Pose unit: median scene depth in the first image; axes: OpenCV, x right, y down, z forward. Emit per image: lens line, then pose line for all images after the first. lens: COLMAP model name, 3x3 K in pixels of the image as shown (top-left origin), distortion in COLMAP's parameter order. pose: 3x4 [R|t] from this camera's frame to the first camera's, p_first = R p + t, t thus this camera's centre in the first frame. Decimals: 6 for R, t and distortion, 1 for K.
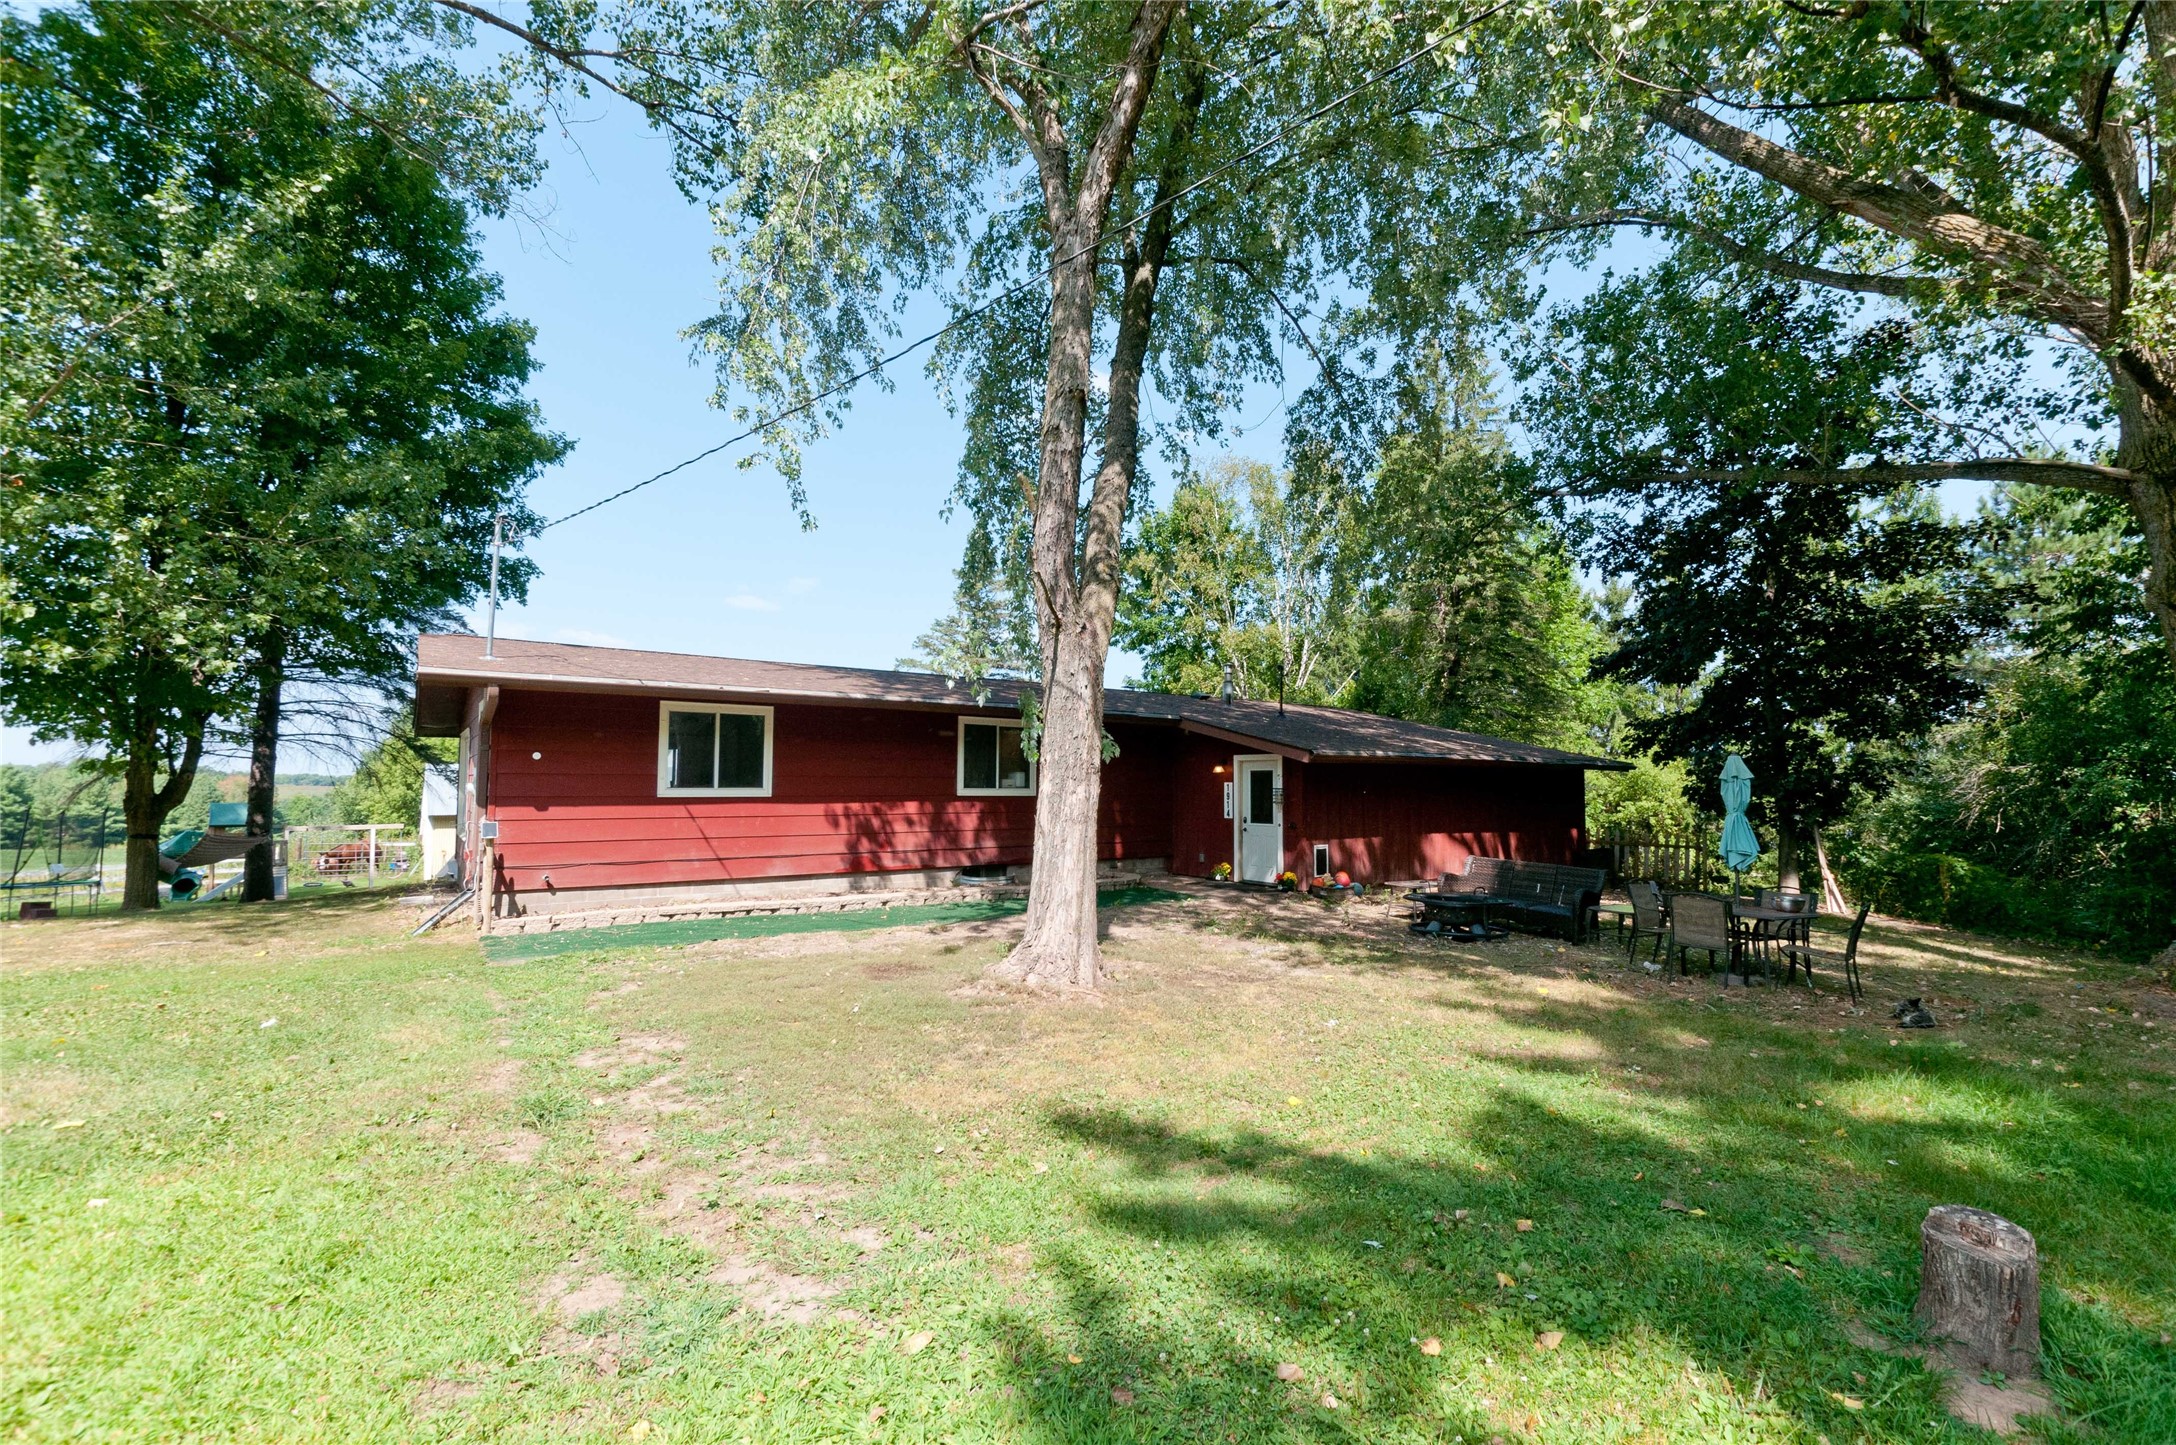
lens RADIAL K [[927.3, 0, 1088.2], [0, 927.3, 733.7], [0, 0, 1]] dist [0.013053, -0.005538]
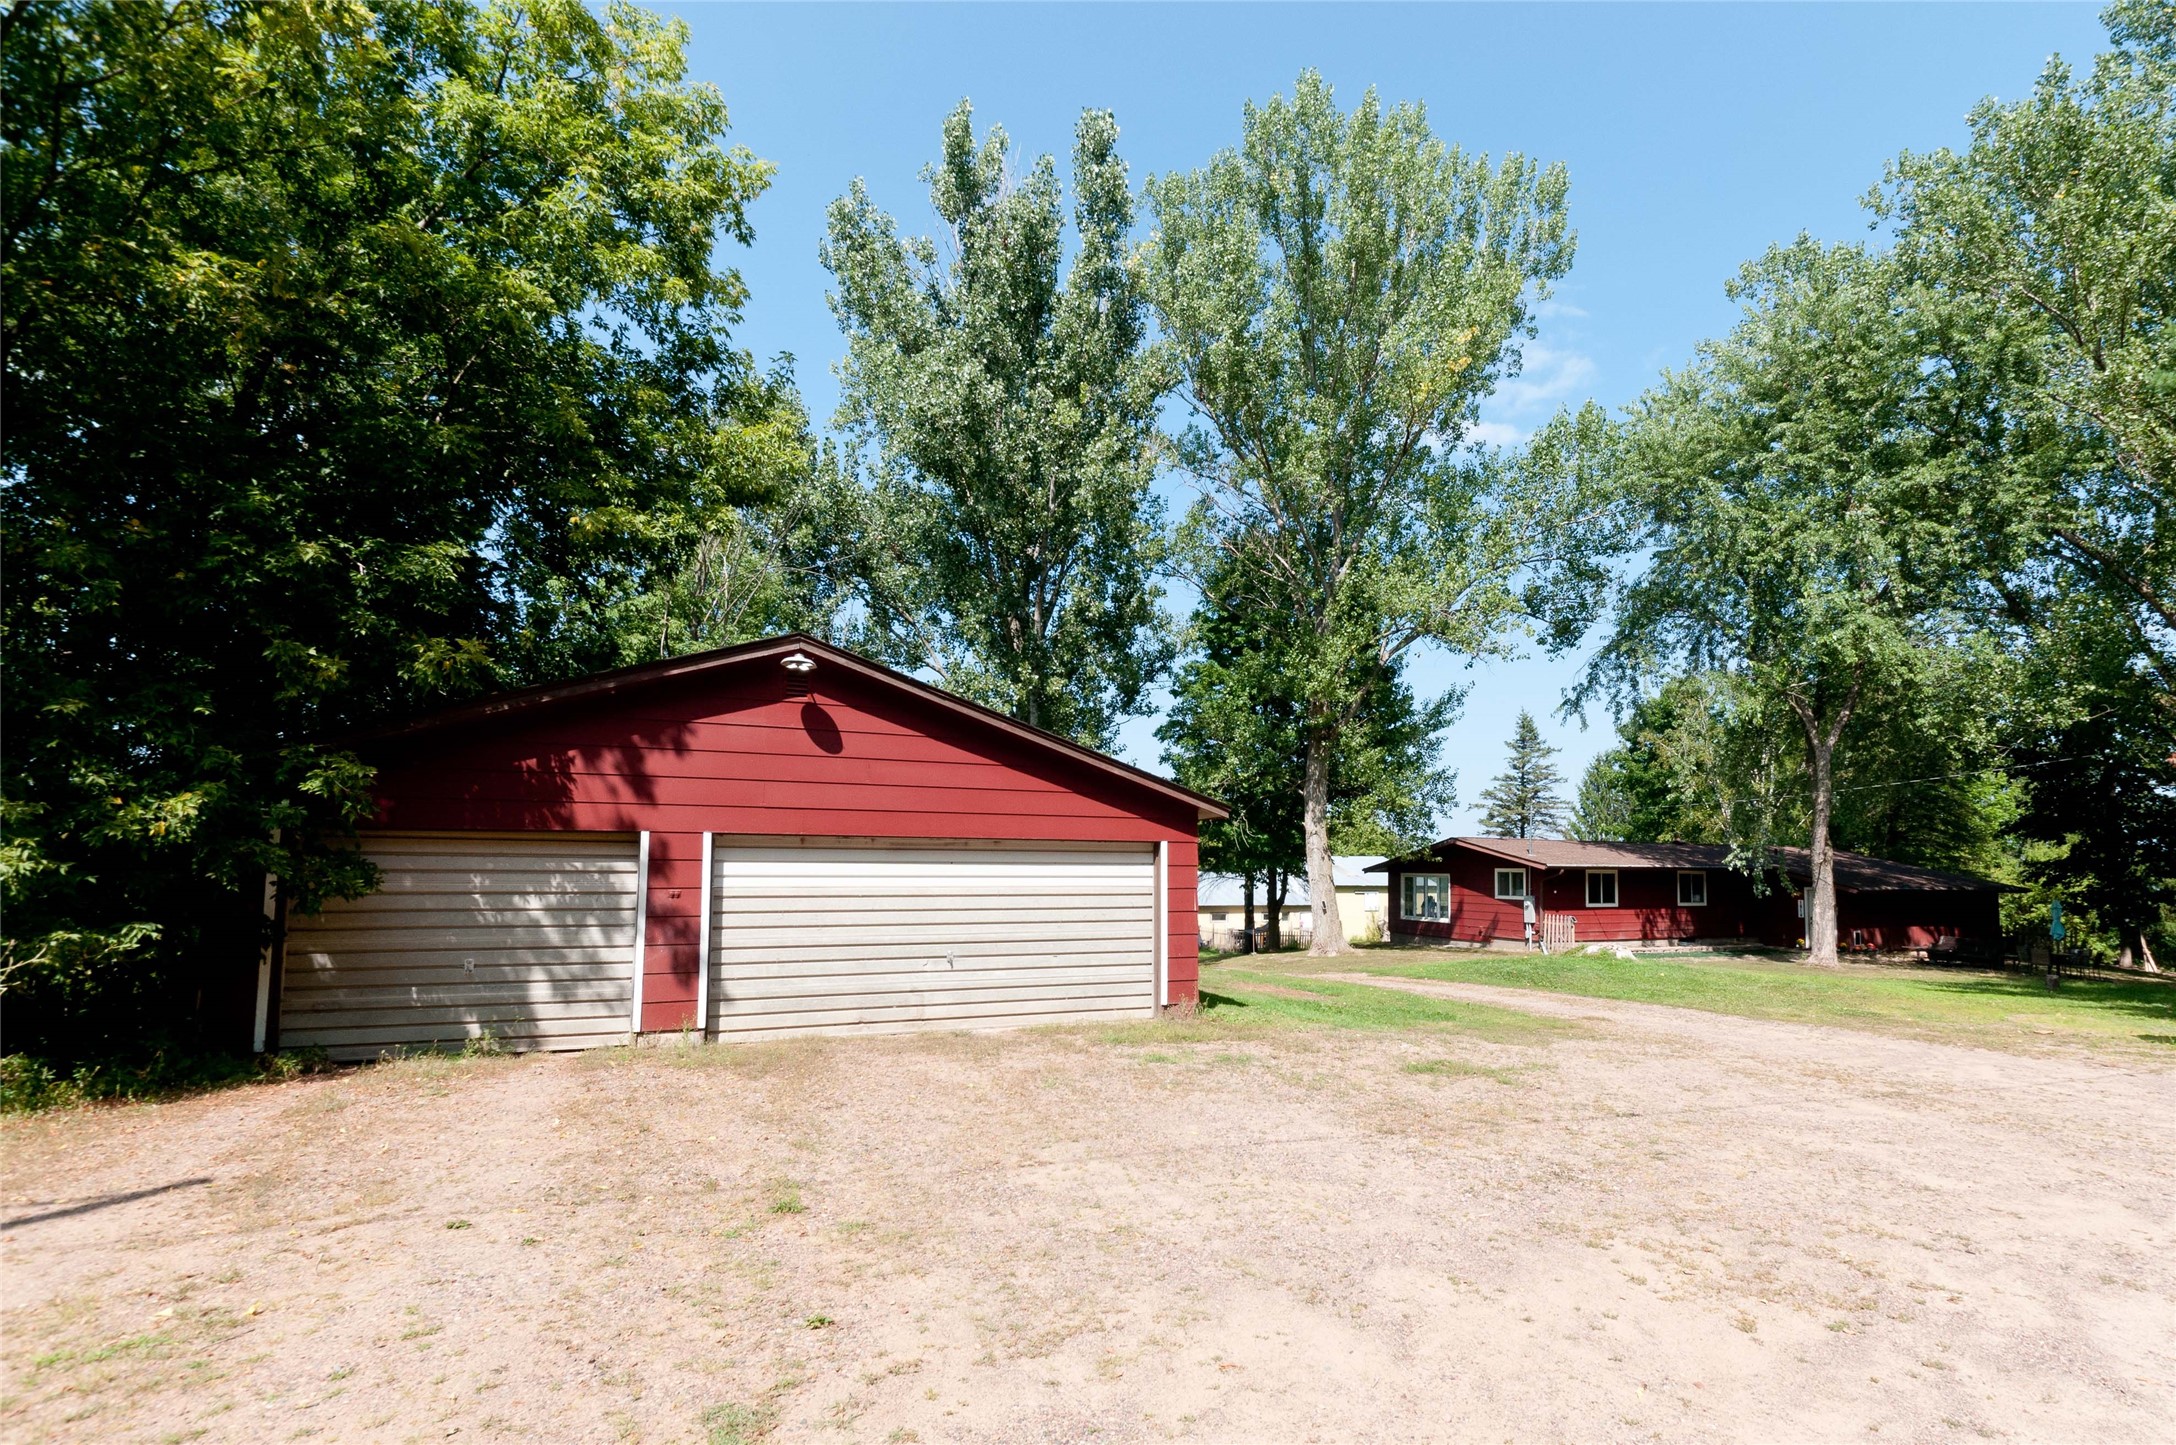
lens RADIAL K [[994.0, 0, 1198.3], [0, 994.0, 794.8], [0, 0, 1]] dist [-0.000414, -0.000120]
pose [[0.981713, -0.010043, -0.190100, -0.843199], [0.006166, 0.999761, -0.020977, -0.162872], [0.190265, 0.019421, 0.981541, -1.624676]]
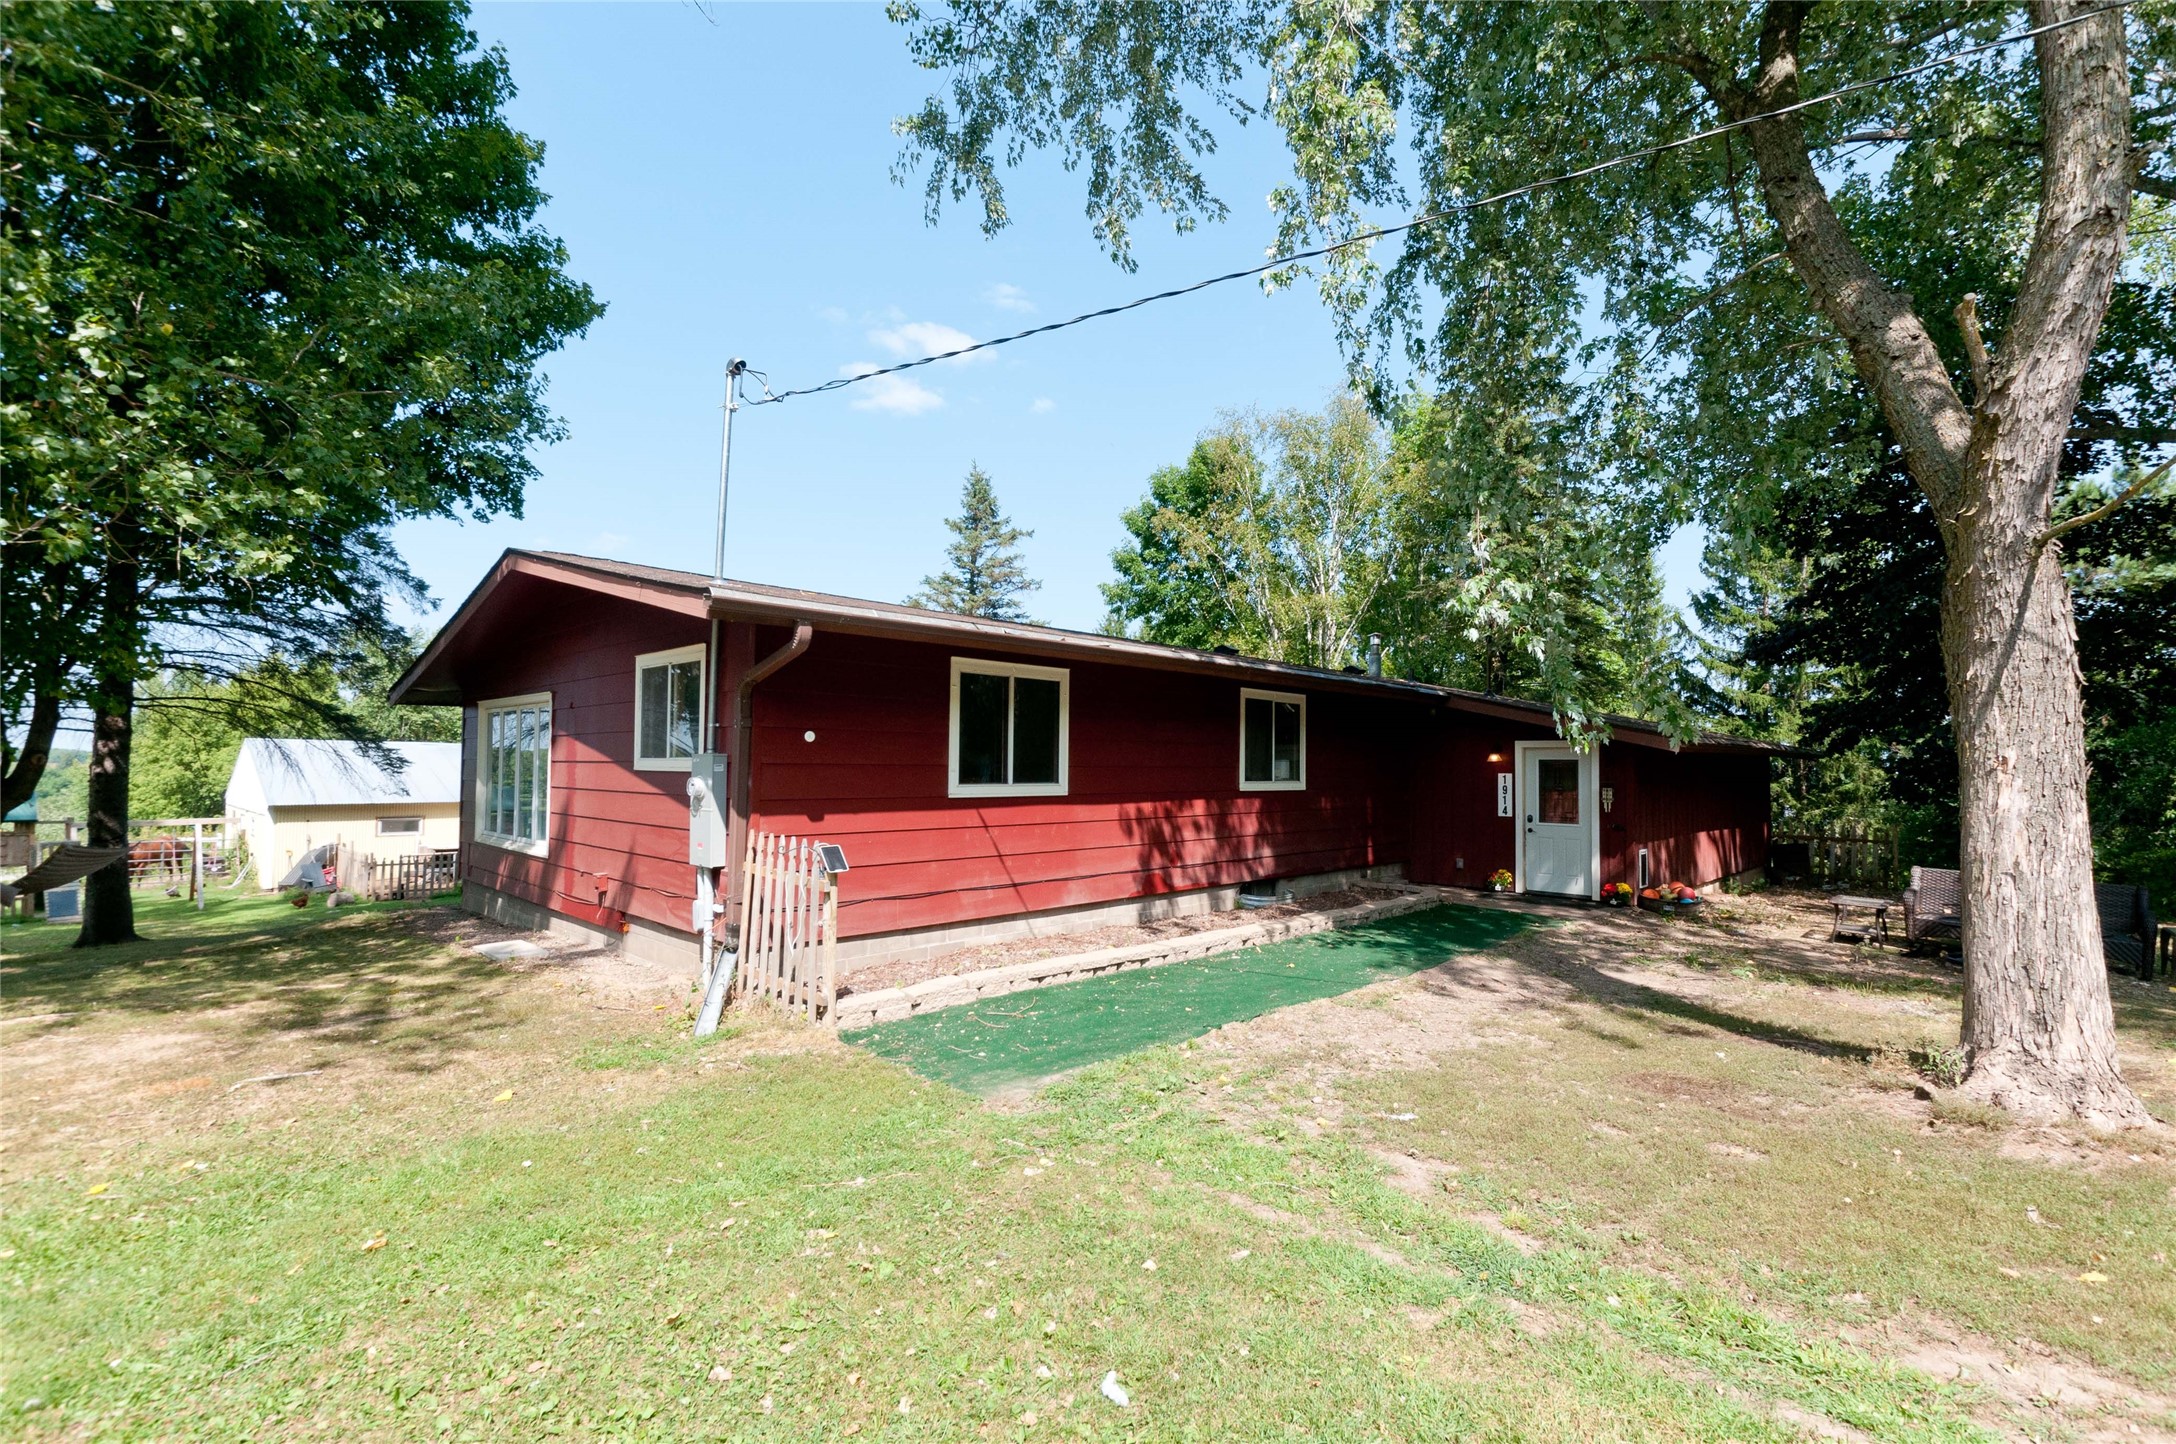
lens RADIAL K [[957.1, 0, 1095.1], [0, 957.1, 742.5], [0, 0, 1]] dist [0.010959, -0.006052]
pose [[0.986315, 0.007816, 0.164689, -0.402440], [-0.012933, 0.999466, 0.030019, 0.004267], [-0.164367, -0.031738, 0.985889, 0.247441]]
